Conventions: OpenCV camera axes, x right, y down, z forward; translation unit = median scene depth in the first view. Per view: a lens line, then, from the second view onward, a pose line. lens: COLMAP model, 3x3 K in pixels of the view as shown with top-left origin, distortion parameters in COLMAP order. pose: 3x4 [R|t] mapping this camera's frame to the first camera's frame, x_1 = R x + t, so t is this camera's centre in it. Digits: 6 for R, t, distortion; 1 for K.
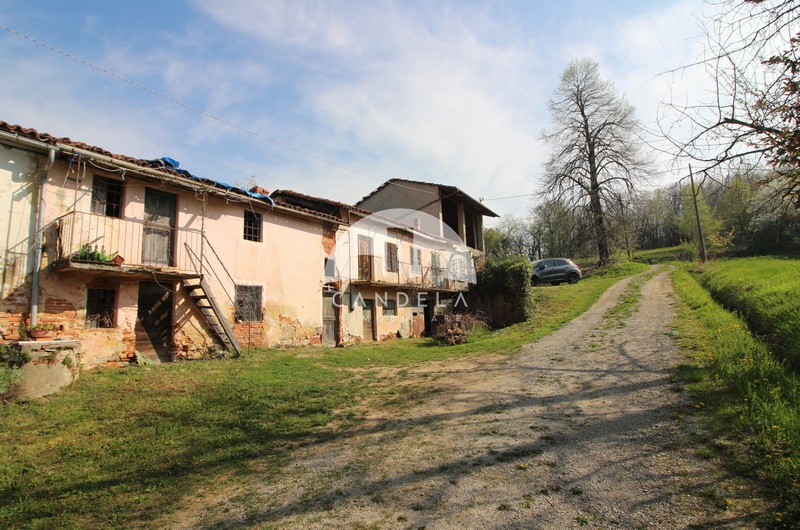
lens RADIAL K [[369.4, 0, 400.0], [0, 369.4, 265.0], [0, 0, 1]] dist [0.001926, 0.000130]
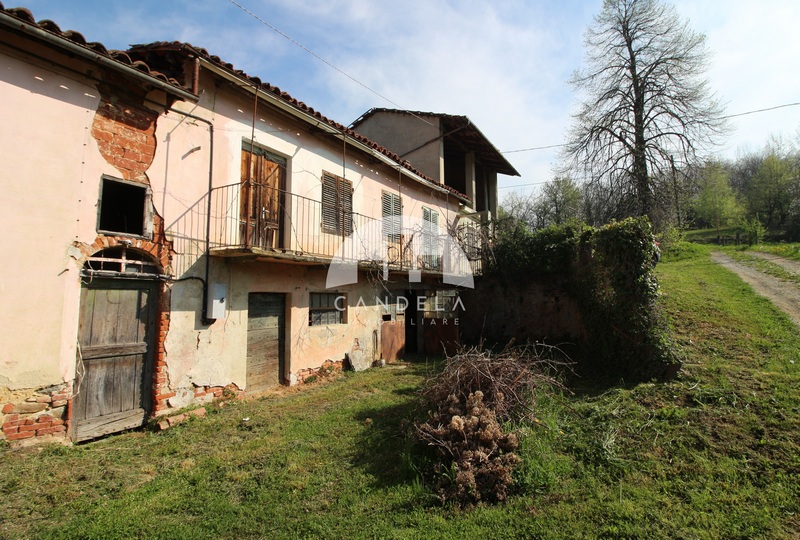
lens RADIAL K [[387.3, 0, 400.0], [0, 387.3, 270.0], [0, 0, 1]] dist [-0.001240, -0.000202]
pose [[0.999560, 0.028220, 0.009085, 0.054436], [-0.028803, 0.996980, 0.072125, 0.024089], [-0.007023, -0.072355, 0.997354, 0.461453]]
